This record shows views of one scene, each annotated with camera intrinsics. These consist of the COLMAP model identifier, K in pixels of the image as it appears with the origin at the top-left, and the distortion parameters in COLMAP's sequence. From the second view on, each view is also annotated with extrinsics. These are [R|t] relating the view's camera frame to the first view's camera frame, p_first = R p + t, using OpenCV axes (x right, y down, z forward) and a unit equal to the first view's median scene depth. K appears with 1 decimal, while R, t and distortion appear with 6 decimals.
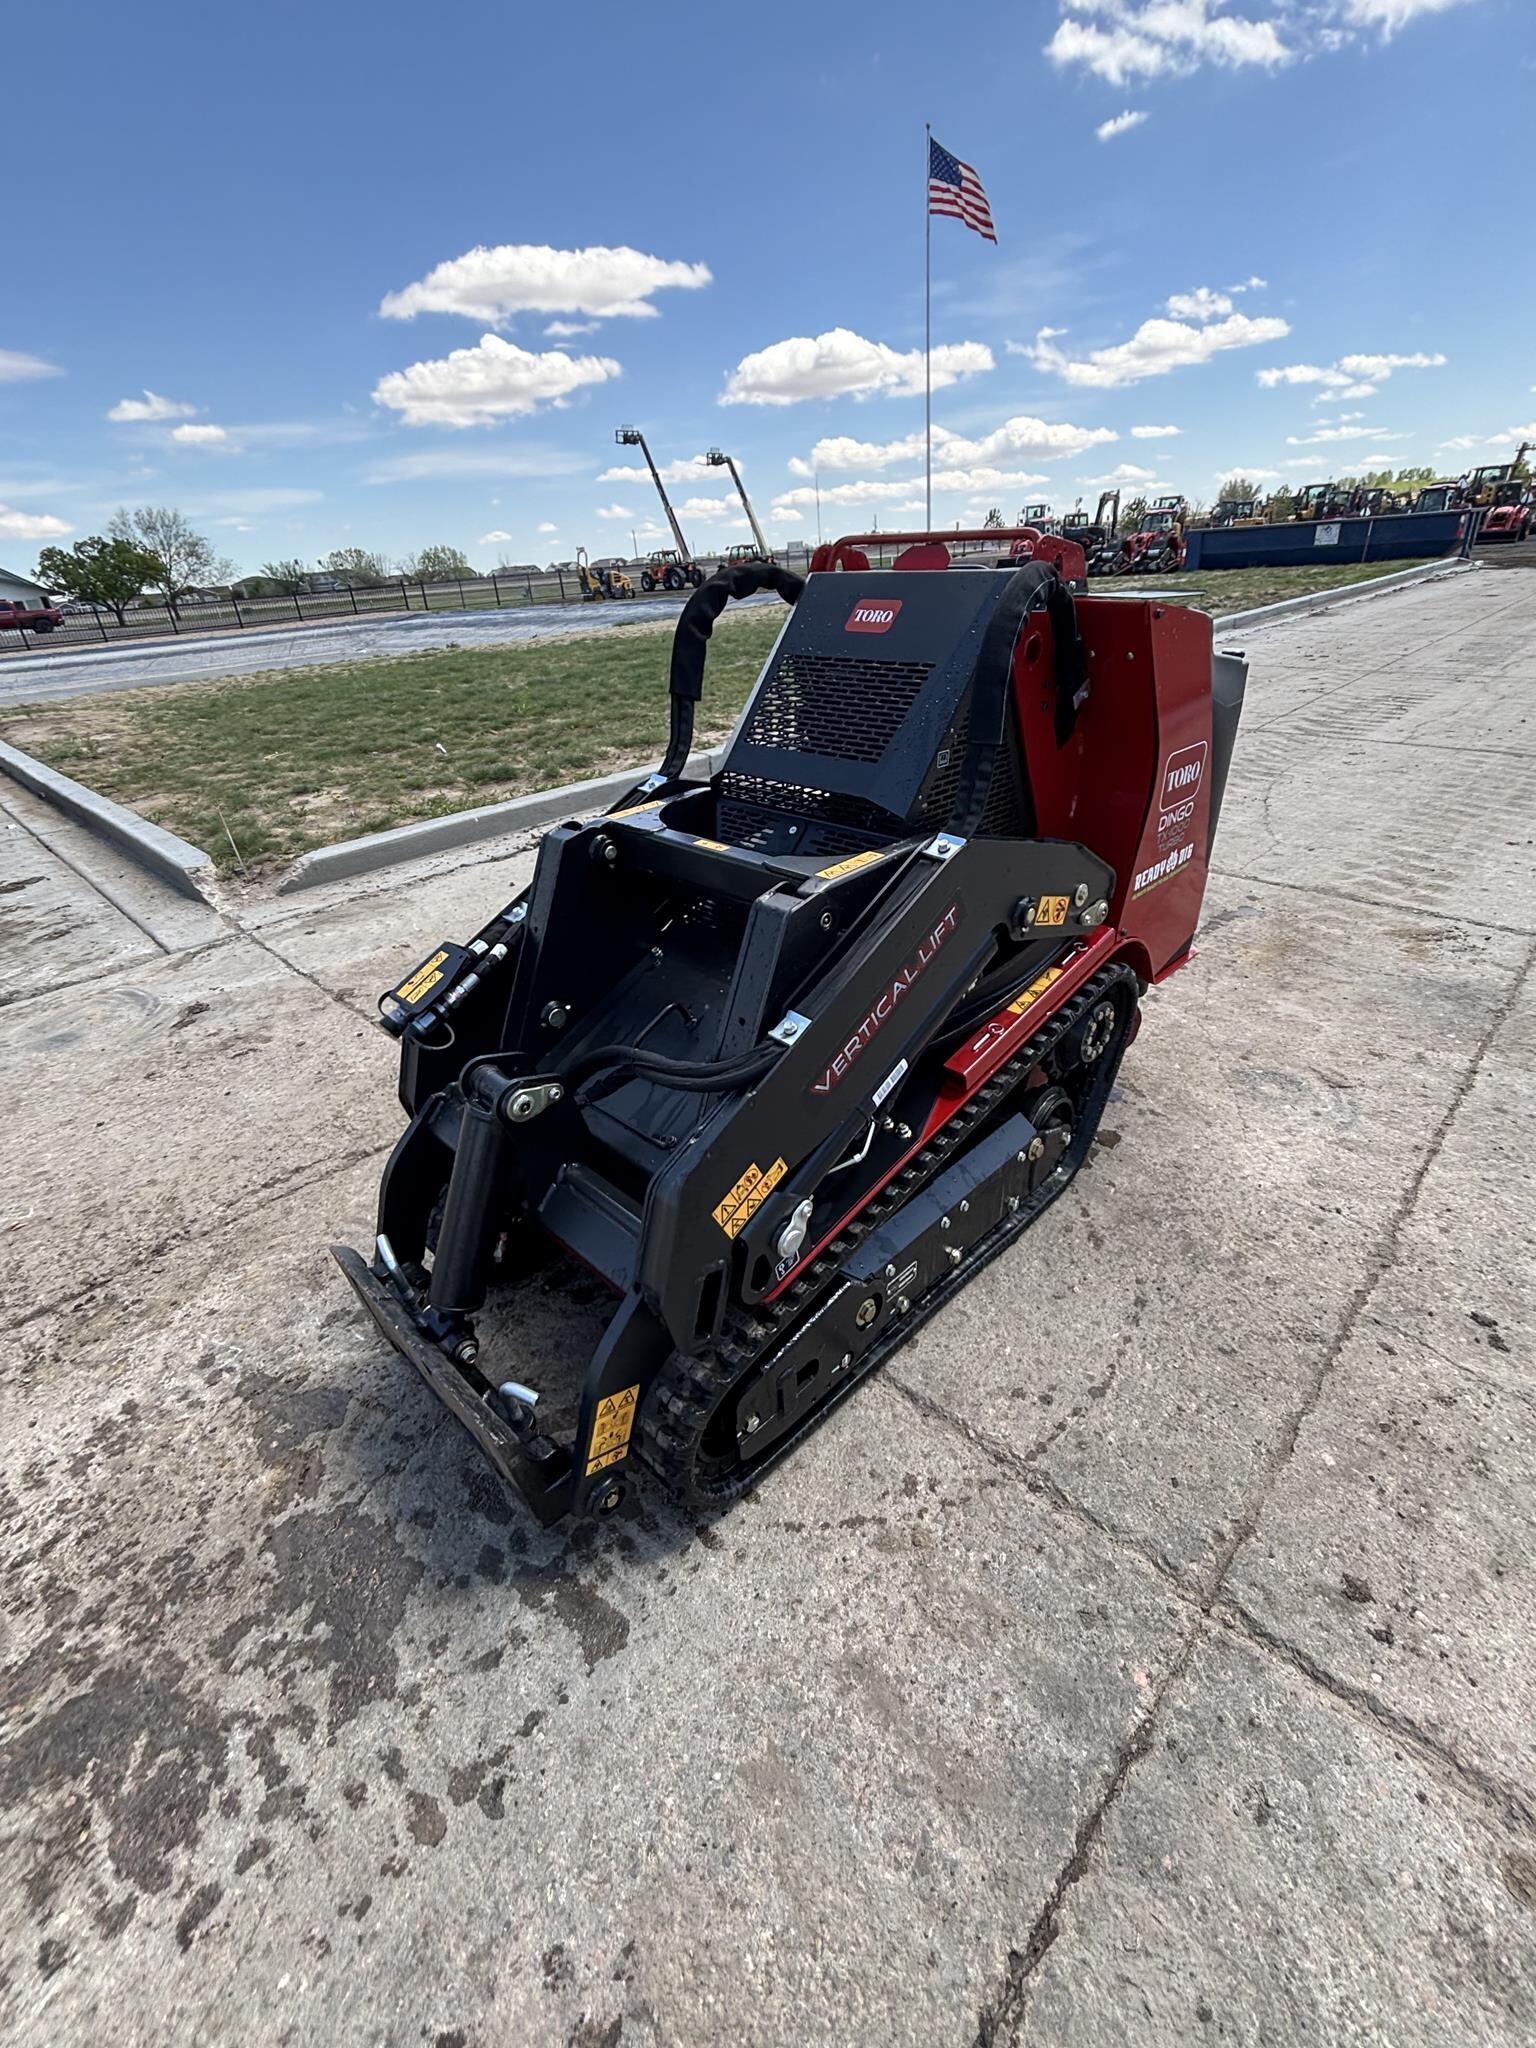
lens RADIAL K [[897.5, 0, 772.2], [0, 897.5, 1021.9], [0, 0, 1]] dist [-0.021180, 0.013649]
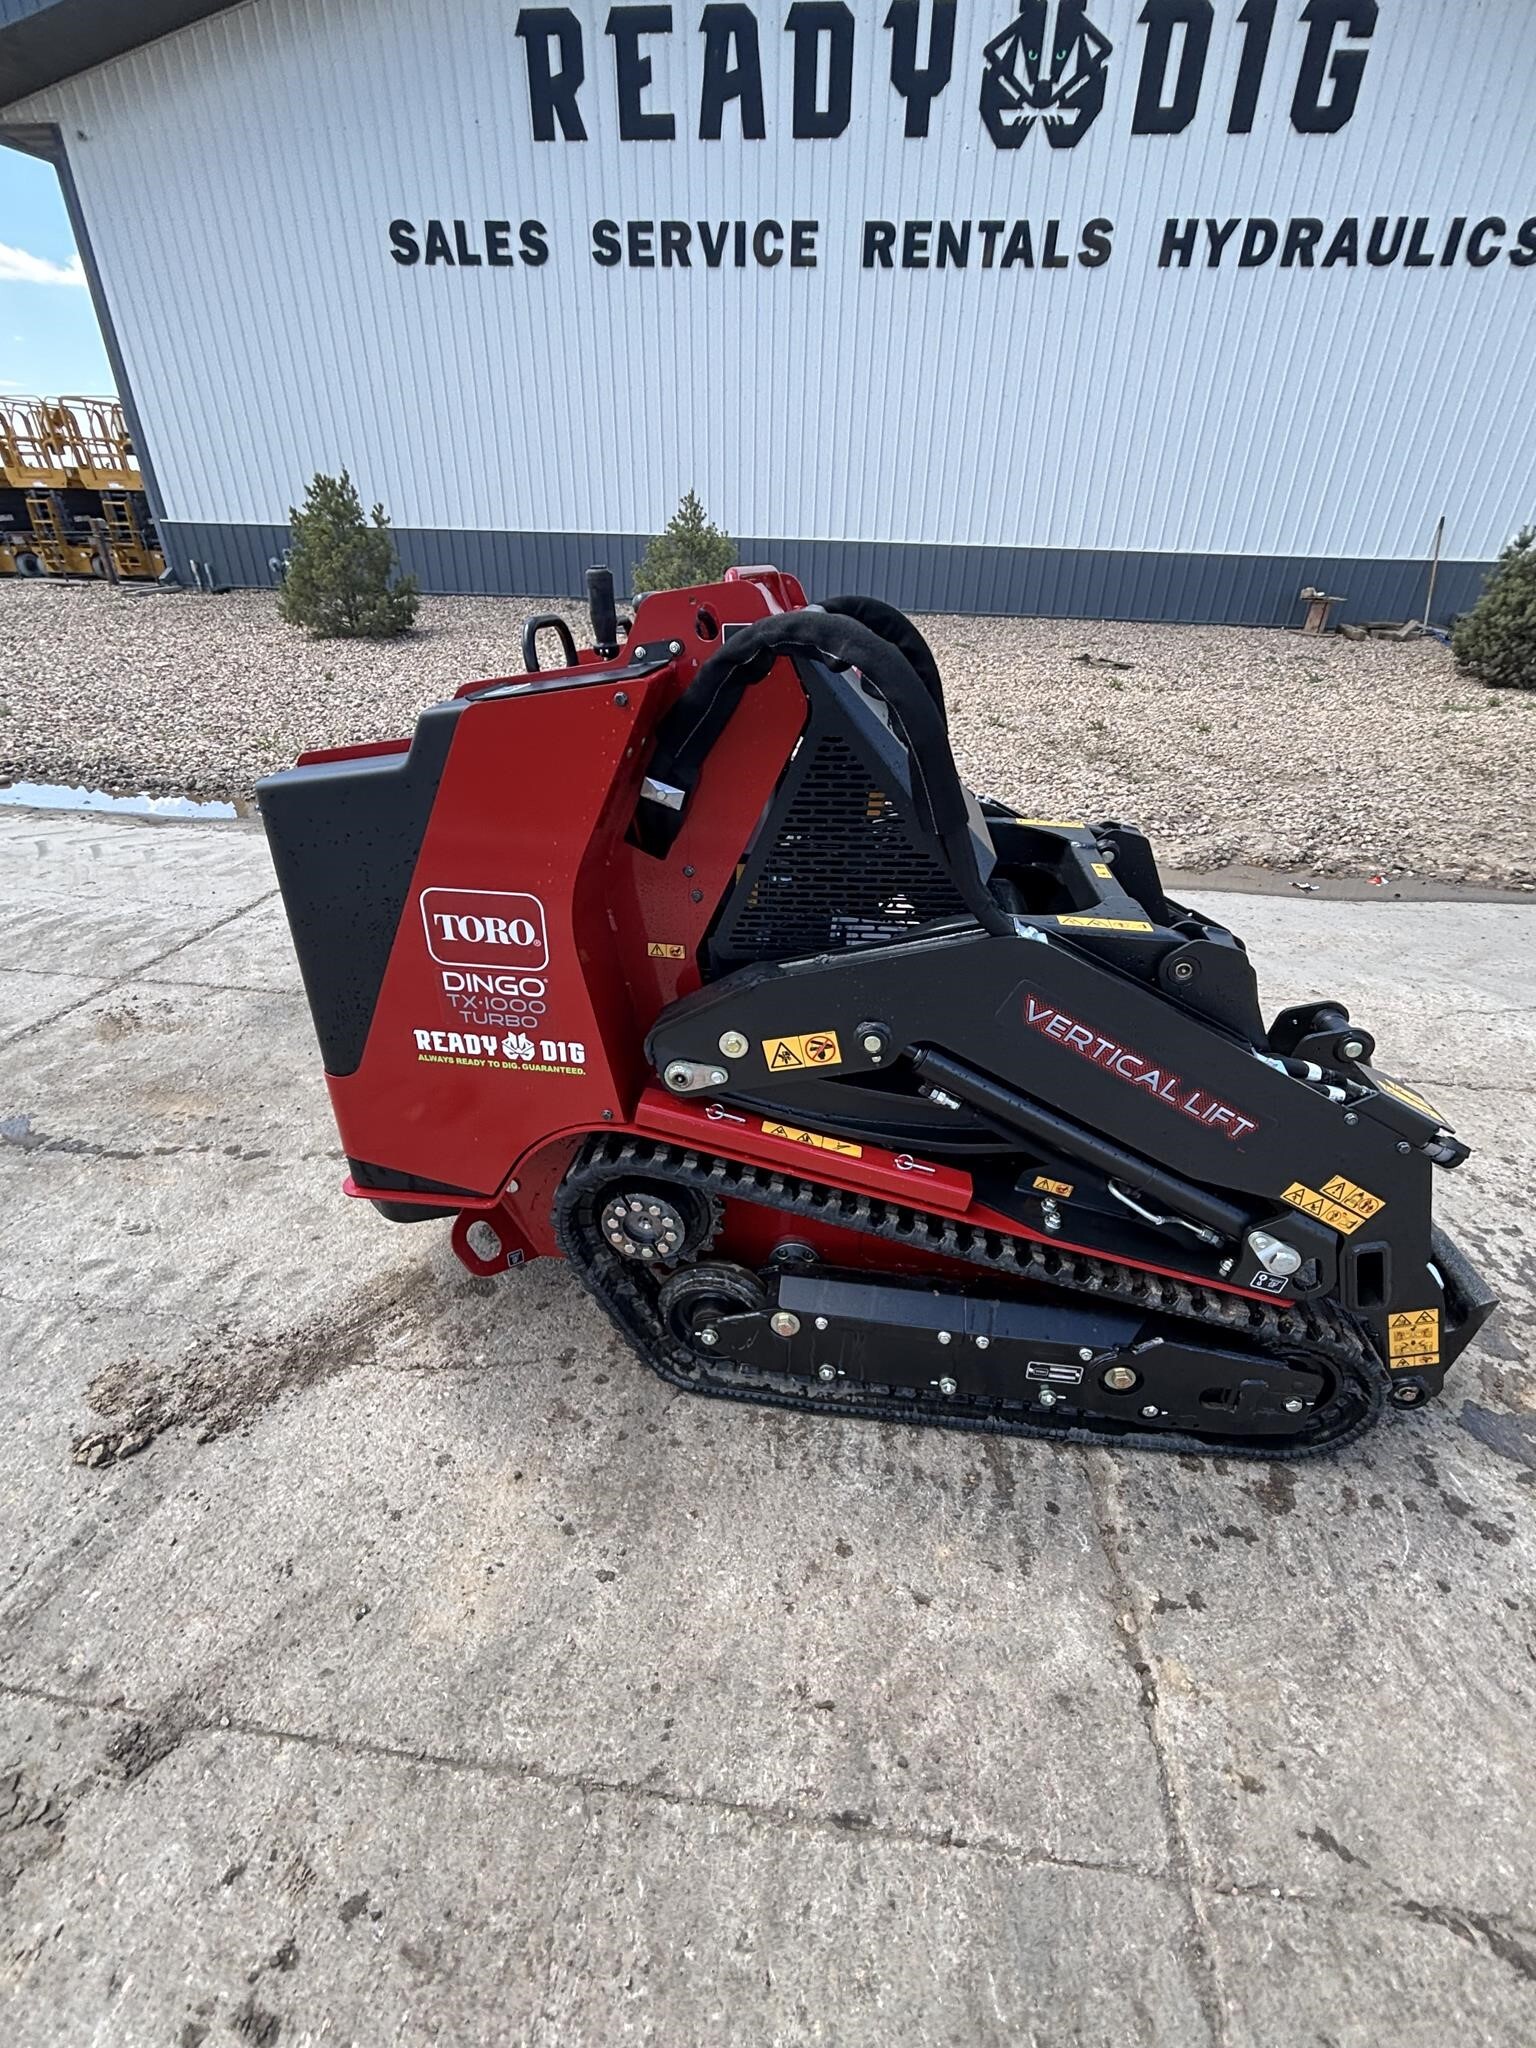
lens RADIAL K [[896.0, 0, 771.9], [0, 896.0, 1020.7], [0, 0, 1]] dist [-0.013709, 0.007988]
pose [[-0.608542, -0.338720, 0.717597, -0.615504], [0.384714, 0.664994, 0.640139, -0.863651], [-0.694025, 0.665621, -0.274367, 1.629695]]
